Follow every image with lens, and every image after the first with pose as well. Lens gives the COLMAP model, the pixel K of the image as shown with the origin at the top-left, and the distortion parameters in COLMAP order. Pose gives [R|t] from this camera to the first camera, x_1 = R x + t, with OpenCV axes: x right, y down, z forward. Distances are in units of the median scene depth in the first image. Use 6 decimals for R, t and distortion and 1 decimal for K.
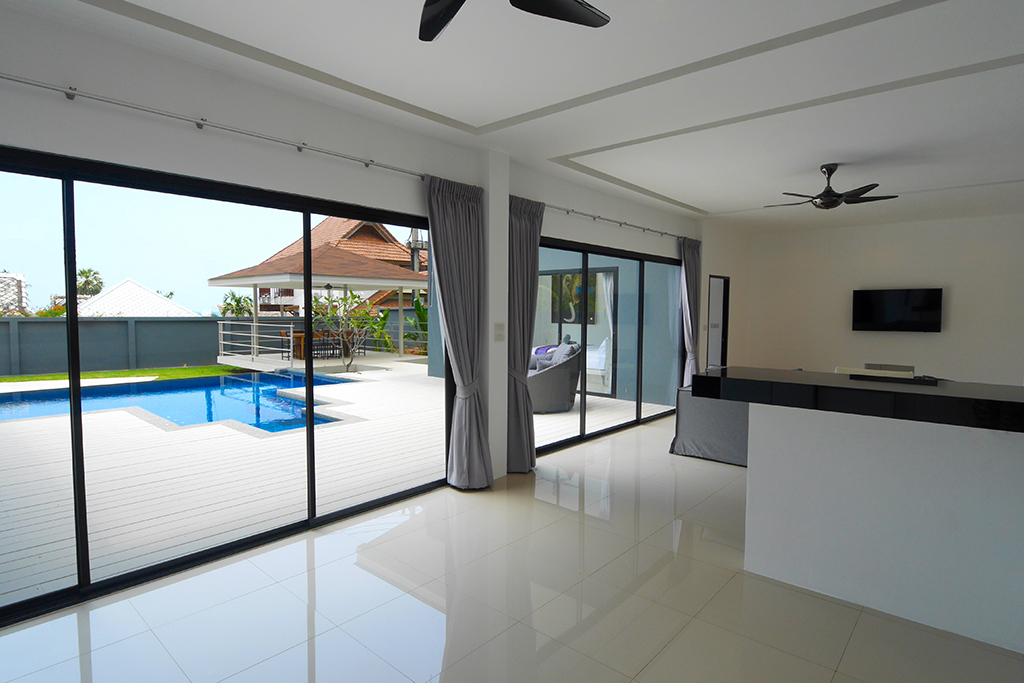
lens RADIAL K [[537.7, 0, 504.3], [0, 537.7, 339.7], [0, 0, 1]] dist [-0.012738, -0.000419]
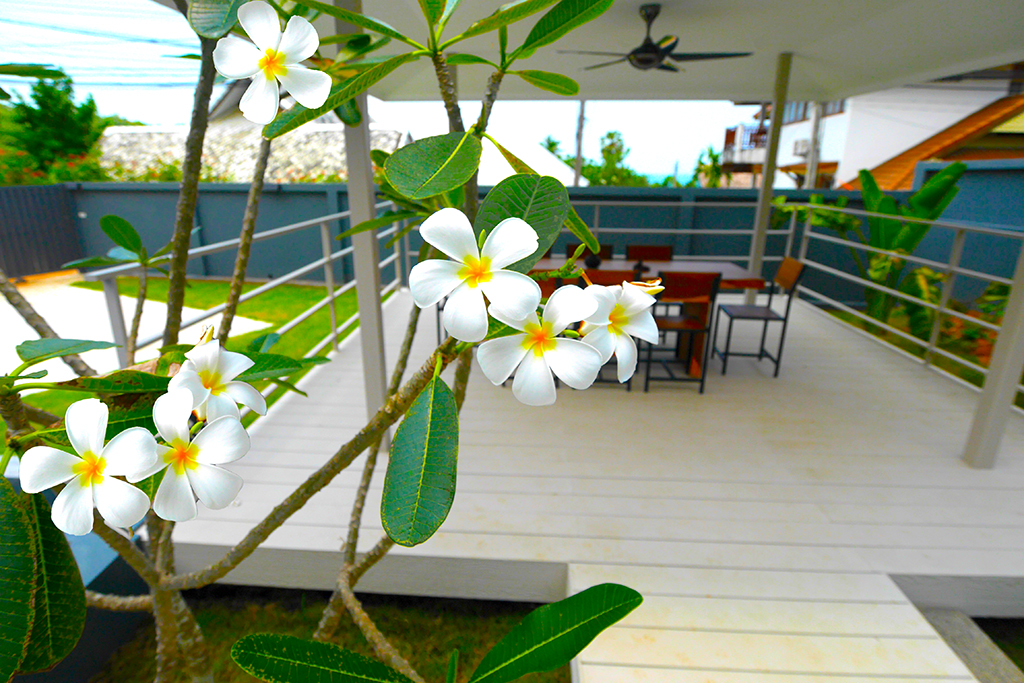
lens RADIAL K [[547.5, 0, 504.4], [0, 547.5, 344.1], [0, 0, 1]] dist [-0.015156, -0.001322]
pose [[0.631445, 0.233204, -0.739522, -0.144982], [-0.043127, 0.962790, 0.266786, -0.034790], [0.774221, -0.136568, 0.618006, 0.667696]]
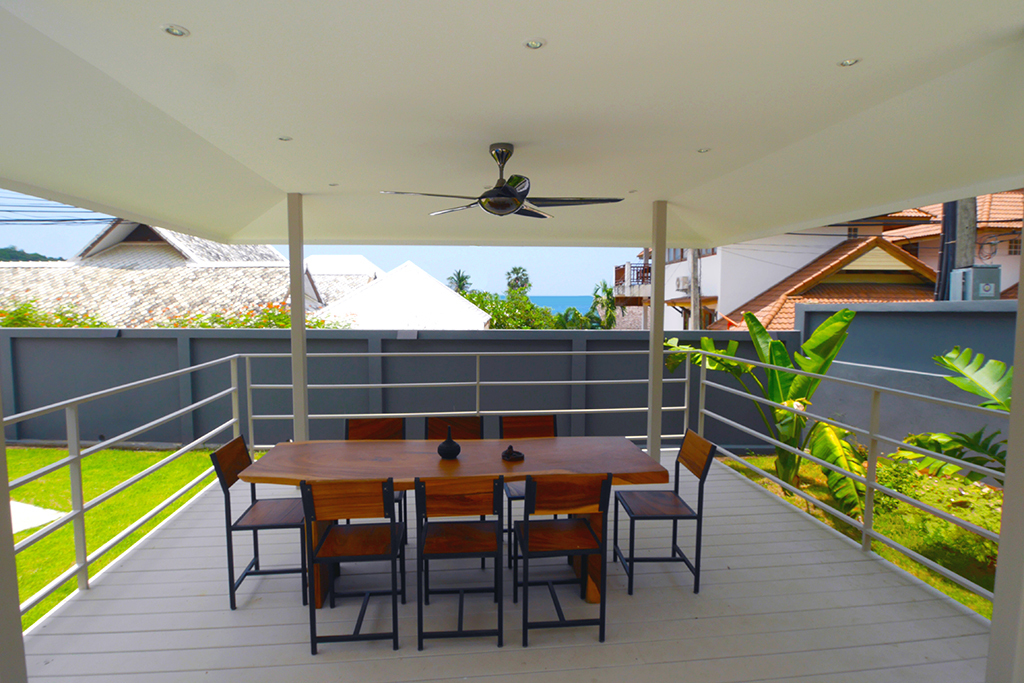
lens RADIAL K [[537.7, 0, 504.3], [0, 537.7, 339.7], [0, 0, 1]] dist [-0.012738, -0.000419]
pose [[0.744680, 0.042144, -0.666090, -0.170832], [-0.031458, 0.999112, 0.028044, -0.046449], [0.666680, 0.000070, 0.745344, 0.719869]]
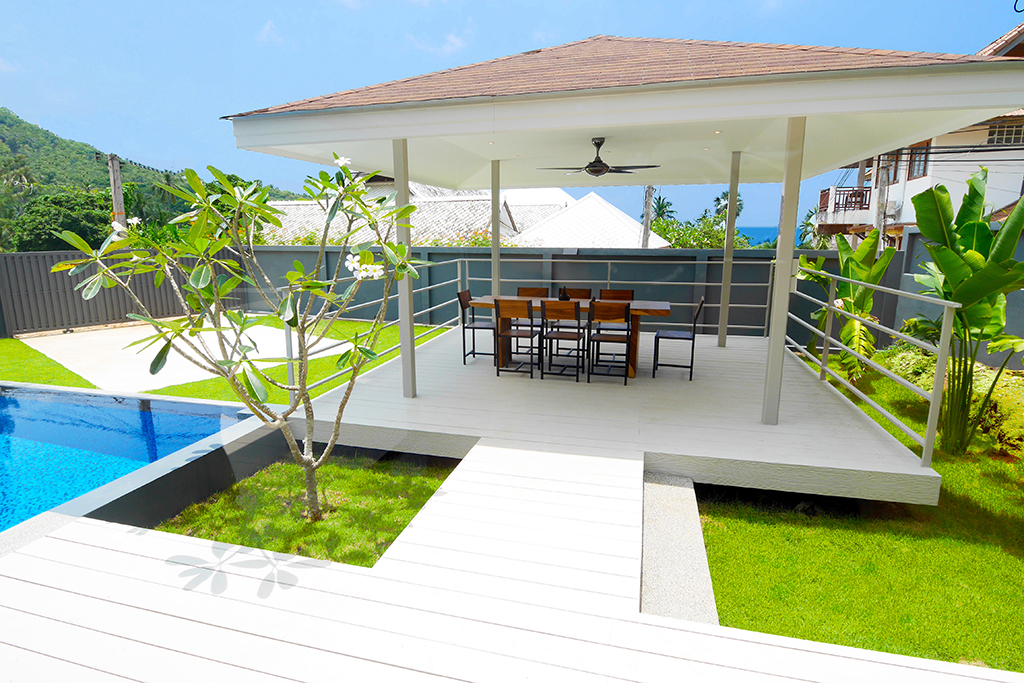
lens RADIAL K [[558.1, 0, 493.0], [0, 558.1, 344.0], [0, 0, 1]] dist [-0.017136, -0.000533]
pose [[0.448528, 0.168725, -0.877698, -0.025617], [-0.041073, 0.984873, 0.168339, -0.036970], [0.892824, -0.039455, 0.448673, 0.647325]]
